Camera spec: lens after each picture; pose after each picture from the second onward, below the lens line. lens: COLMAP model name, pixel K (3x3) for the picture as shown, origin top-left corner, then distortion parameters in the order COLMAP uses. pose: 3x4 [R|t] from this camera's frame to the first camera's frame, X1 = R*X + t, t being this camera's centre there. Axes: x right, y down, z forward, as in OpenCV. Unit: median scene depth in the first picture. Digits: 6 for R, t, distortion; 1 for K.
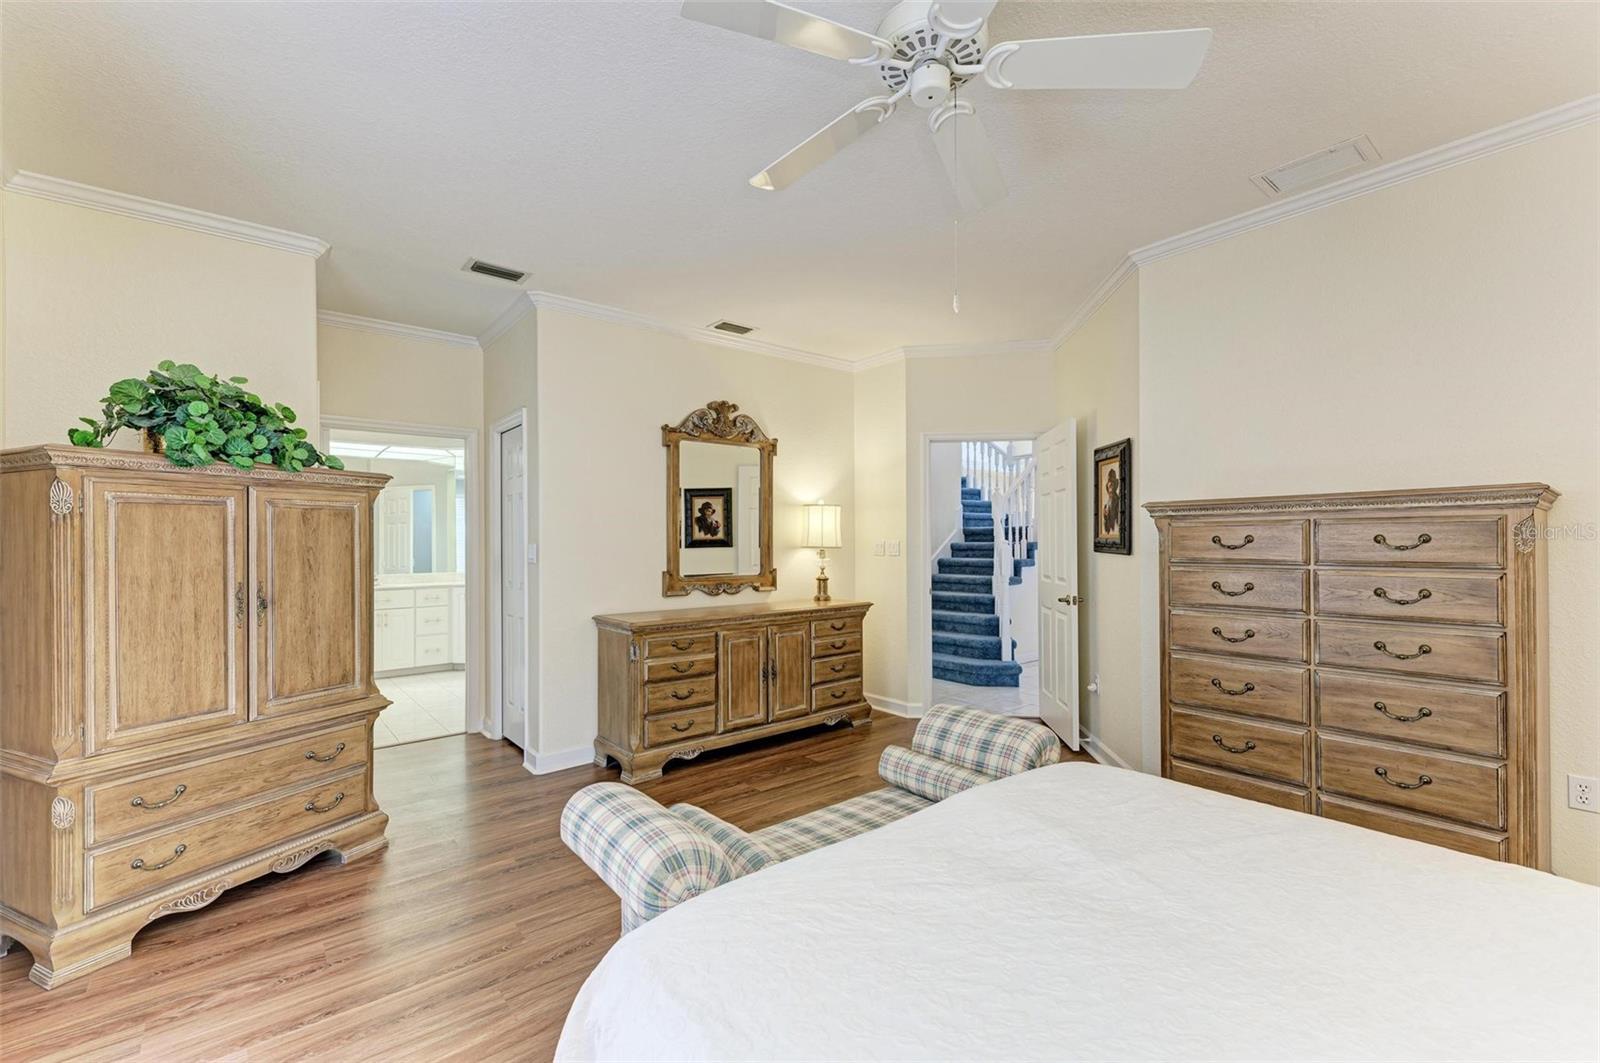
lens RADIAL K [[677.1, 0, 803.1], [0, 677.1, 537.6], [0, 0, 1]] dist [0.001742, 0.000152]
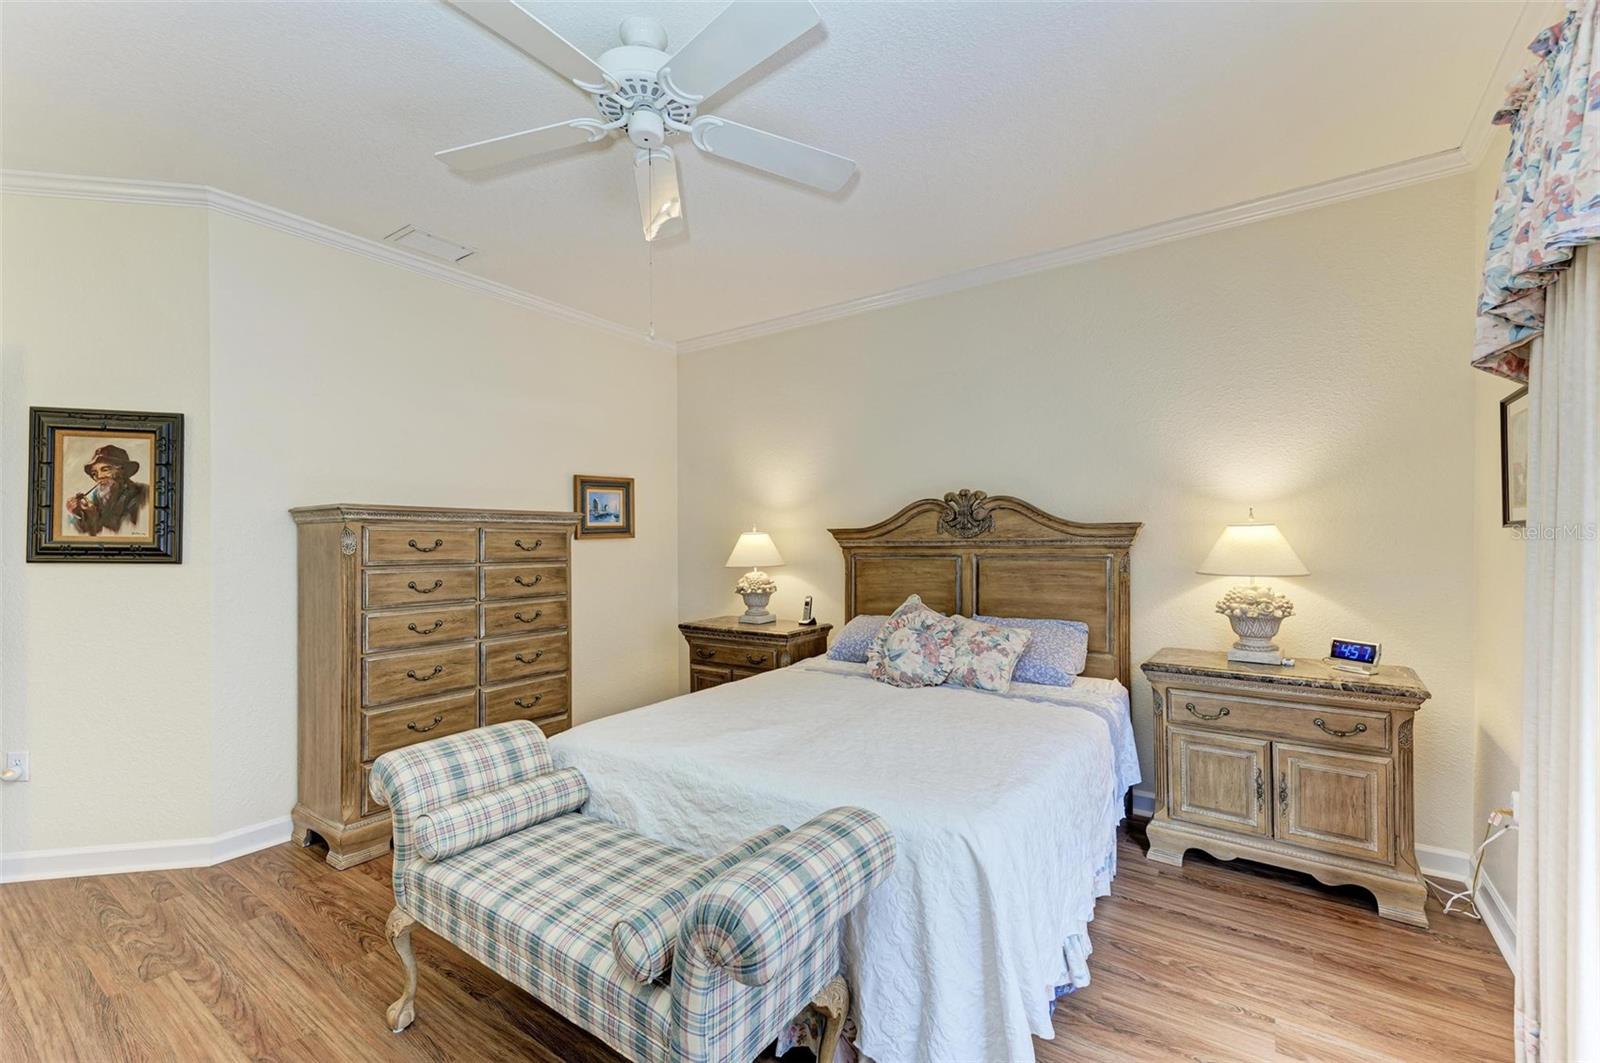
lens RADIAL K [[665.1, 0, 803.5], [0, 665.1, 537.2], [0, 0, 1]] dist [0.015699, -0.000396]
pose [[-0.268520, 0.012106, 0.963198, -0.632725], [-0.002403, 0.999909, -0.013238, 0.006235], [-0.963271, -0.005870, -0.268467, 0.712230]]
